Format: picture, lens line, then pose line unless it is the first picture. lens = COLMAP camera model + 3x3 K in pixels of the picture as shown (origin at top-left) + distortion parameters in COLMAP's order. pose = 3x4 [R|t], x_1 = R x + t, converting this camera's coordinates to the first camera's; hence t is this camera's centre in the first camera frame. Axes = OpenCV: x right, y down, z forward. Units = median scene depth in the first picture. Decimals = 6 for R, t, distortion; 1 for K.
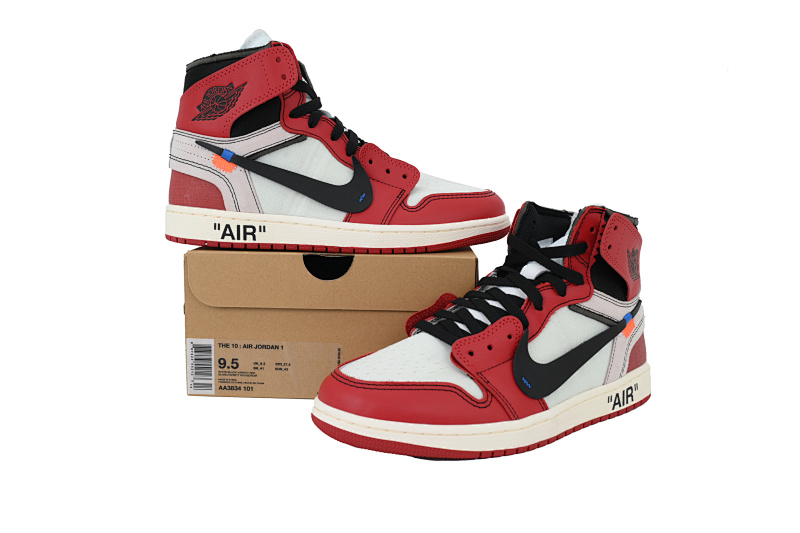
lens RADIAL K [[682.6, 0, 400.0], [0, 682.6, 266.5], [0, 0, 1]] dist [-0.000353, 0.000841]
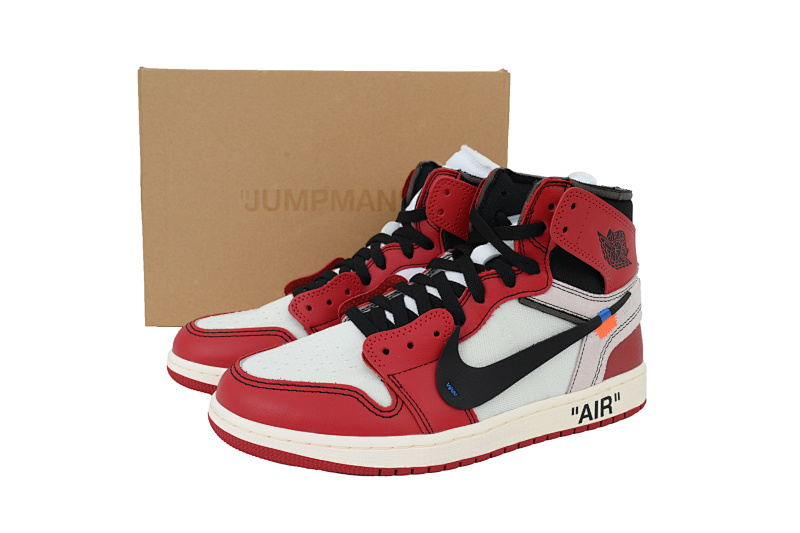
lens RADIAL K [[682.6, 0, 400.0], [0, 682.6, 266.5], [0, 0, 1]] dist [-0.000353, 0.000841]
pose [[0.979079, 0.036235, -0.200228, 0.270621], [-0.020949, 0.996738, 0.077940, -0.042726], [0.202398, -0.072115, 0.976644, 0.165929]]
